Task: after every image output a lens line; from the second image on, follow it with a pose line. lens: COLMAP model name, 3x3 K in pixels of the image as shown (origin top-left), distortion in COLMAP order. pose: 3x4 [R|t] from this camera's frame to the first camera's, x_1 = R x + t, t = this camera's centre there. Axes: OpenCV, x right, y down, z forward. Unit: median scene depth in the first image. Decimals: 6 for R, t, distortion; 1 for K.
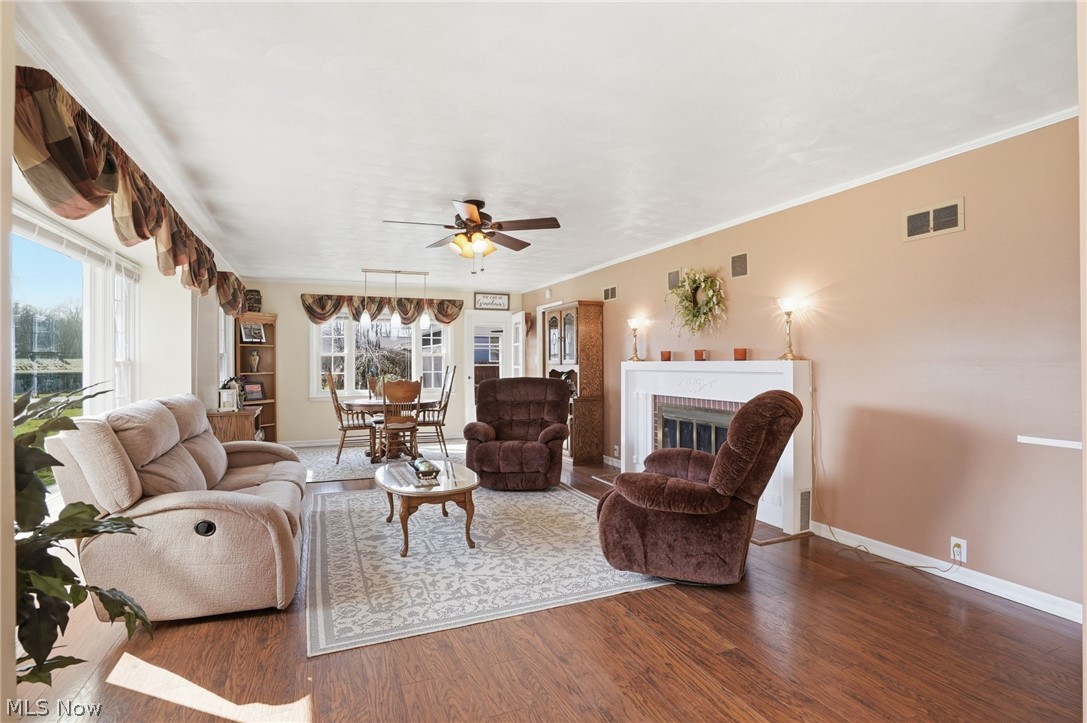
lens RADIAL K [[519.2, 0, 537.3], [0, 519.2, 362.1], [0, 0, 1]] dist [-0.031117, 0.000713]
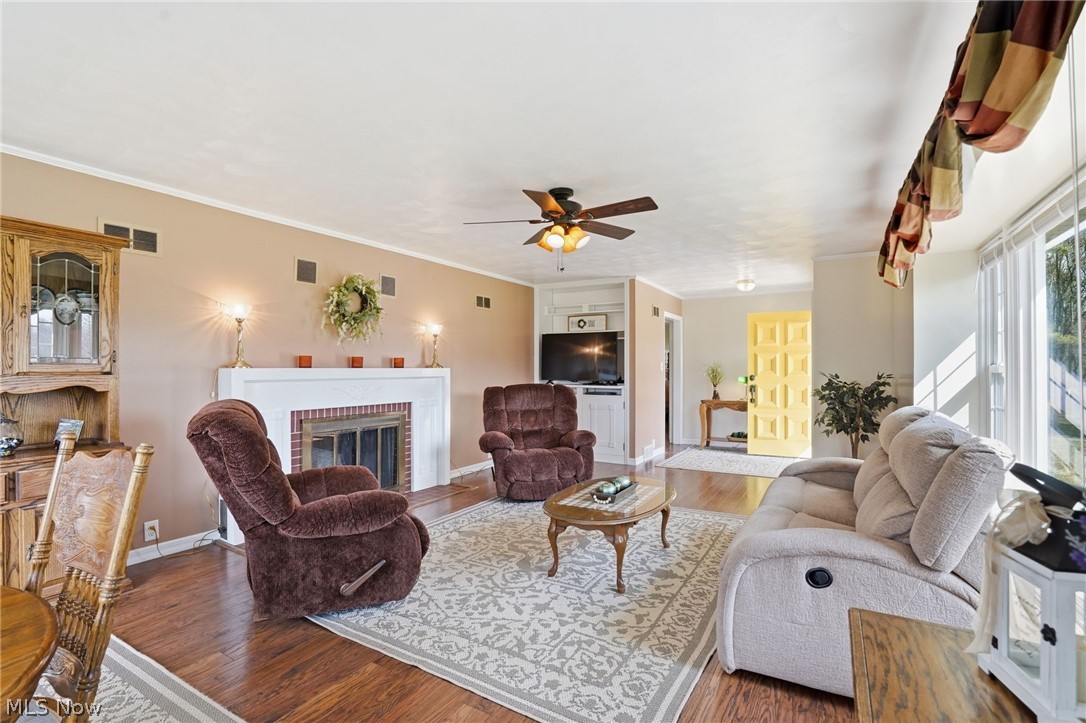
lens RADIAL K [[518.7, 0, 536.8], [0, 518.7, 362.1], [0, 0, 1]] dist [-0.031117, 0.000713]
pose [[-0.587833, 0.015471, 0.808834, -0.818674], [0.005360, 0.999870, -0.015229, 0.004848], [-0.808965, -0.004617, -0.587839, 1.555989]]
